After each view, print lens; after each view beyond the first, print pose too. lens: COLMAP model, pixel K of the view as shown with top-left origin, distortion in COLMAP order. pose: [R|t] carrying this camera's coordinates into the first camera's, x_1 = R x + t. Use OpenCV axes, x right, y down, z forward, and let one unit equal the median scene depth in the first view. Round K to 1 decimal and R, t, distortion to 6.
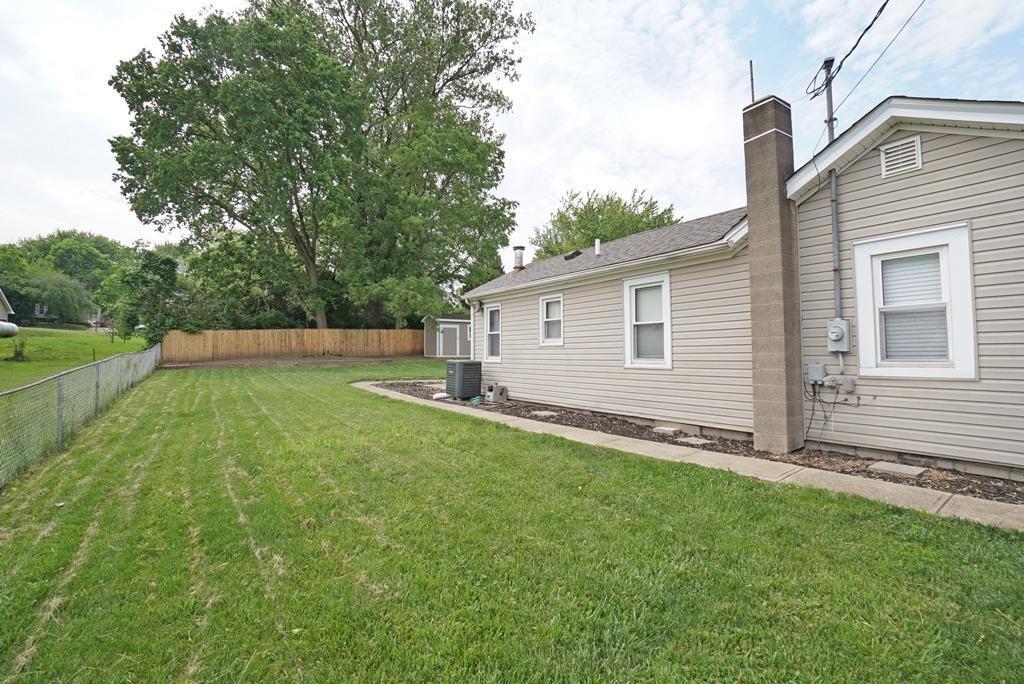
lens RADIAL K [[453.2, 0, 511.2], [0, 453.2, 335.8], [0, 0, 1]] dist [-0.067701, 0.028115]
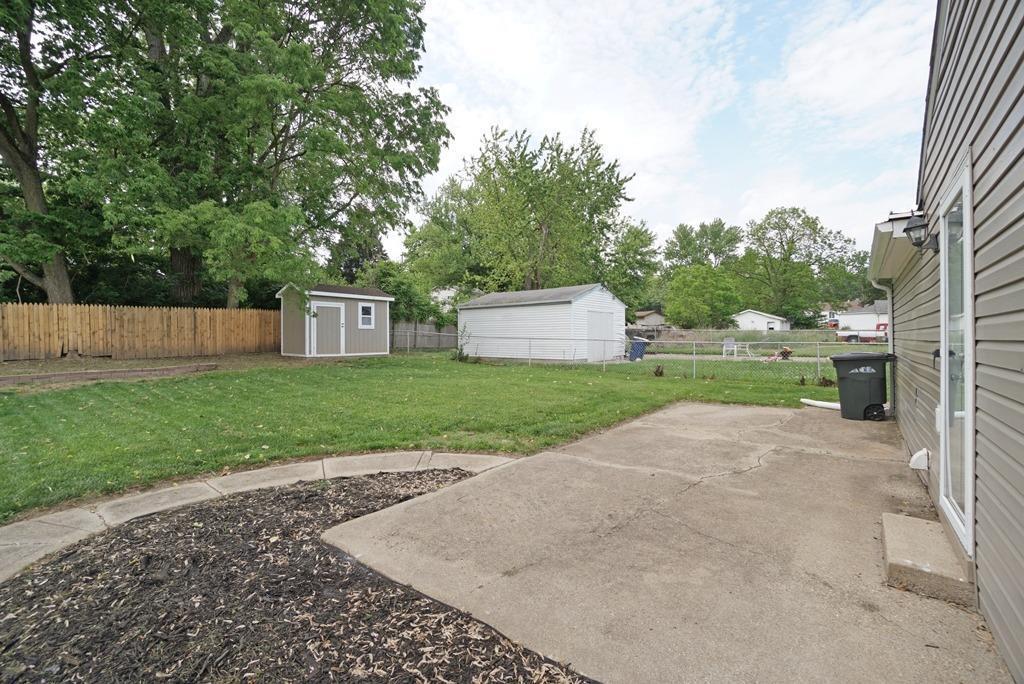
lens RADIAL K [[453.2, 0, 511.2], [0, 453.2, 335.8], [0, 0, 1]] dist [-0.067701, 0.028115]
pose [[0.954227, 0.002454, 0.299073, -0.084143], [-0.011563, 0.999521, 0.028691, -0.000286], [-0.298859, -0.030836, 0.953799, 0.374150]]
